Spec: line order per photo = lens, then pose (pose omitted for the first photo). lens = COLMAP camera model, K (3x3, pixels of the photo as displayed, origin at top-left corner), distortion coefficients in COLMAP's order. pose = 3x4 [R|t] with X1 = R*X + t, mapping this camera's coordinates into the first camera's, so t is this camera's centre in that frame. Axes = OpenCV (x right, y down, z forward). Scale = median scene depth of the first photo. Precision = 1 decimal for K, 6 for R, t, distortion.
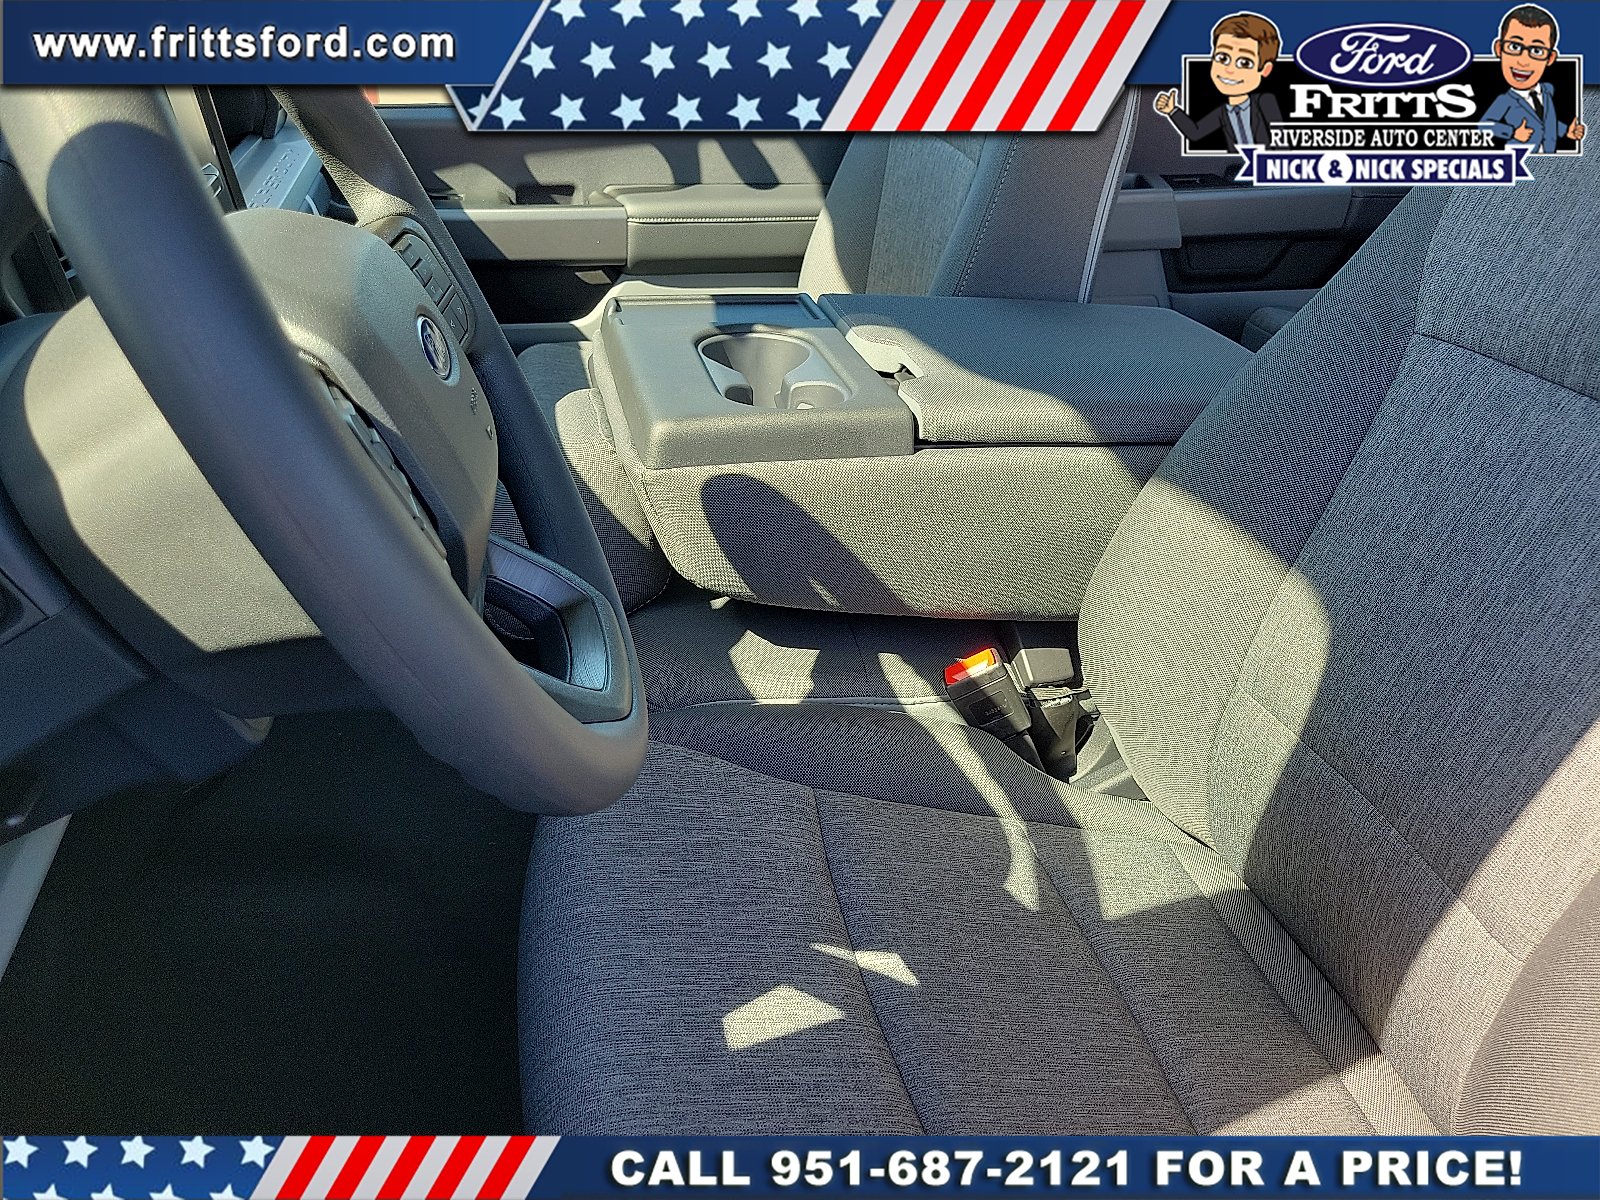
lens RADIAL K [[1199.6, 0, 800.0], [0, 1199.6, 600.0], [0, 0, 1]] dist [0.002796, 0.002834]
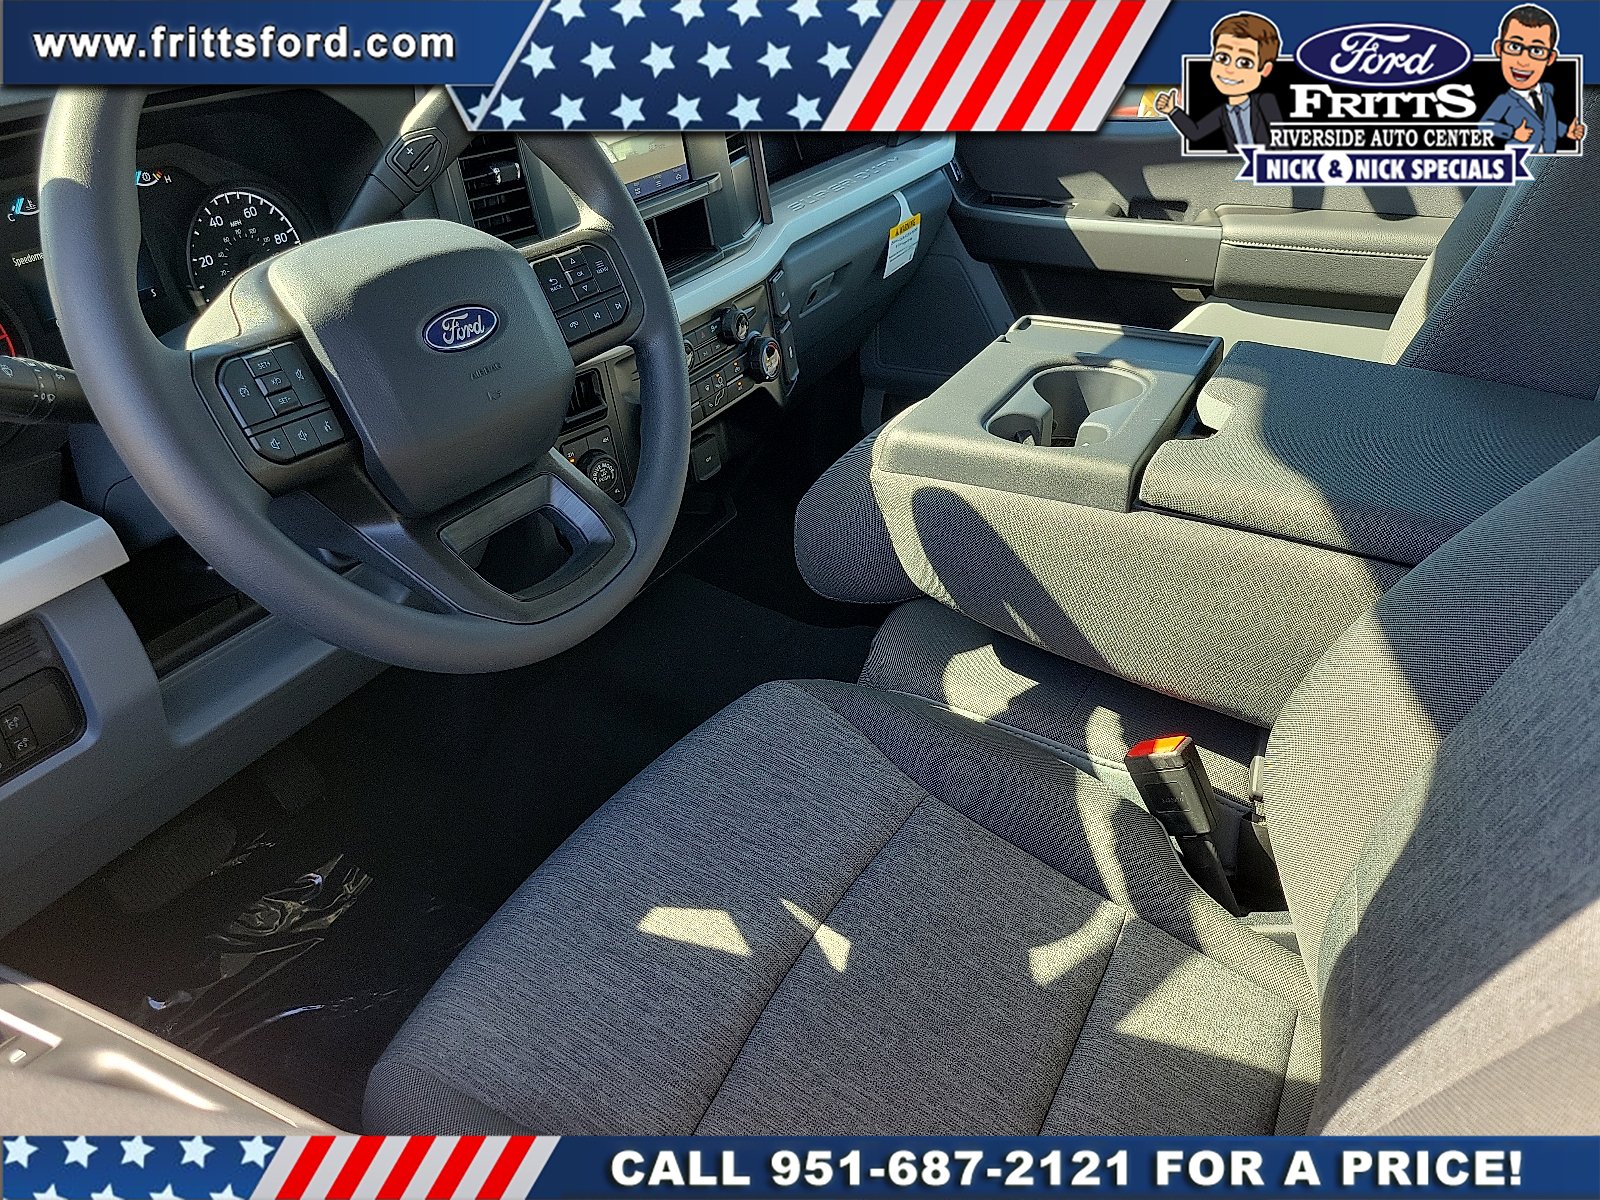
lens RADIAL K [[1199.6, 0, 800.0], [0, 1199.6, 600.0], [0, 0, 1]] dist [0.002796, 0.002834]
pose [[0.740485, 0.273091, -0.614088, 0.472071], [-0.265587, 0.958254, 0.105892, -0.079143], [0.617370, 0.084683, 0.782102, 0.073130]]
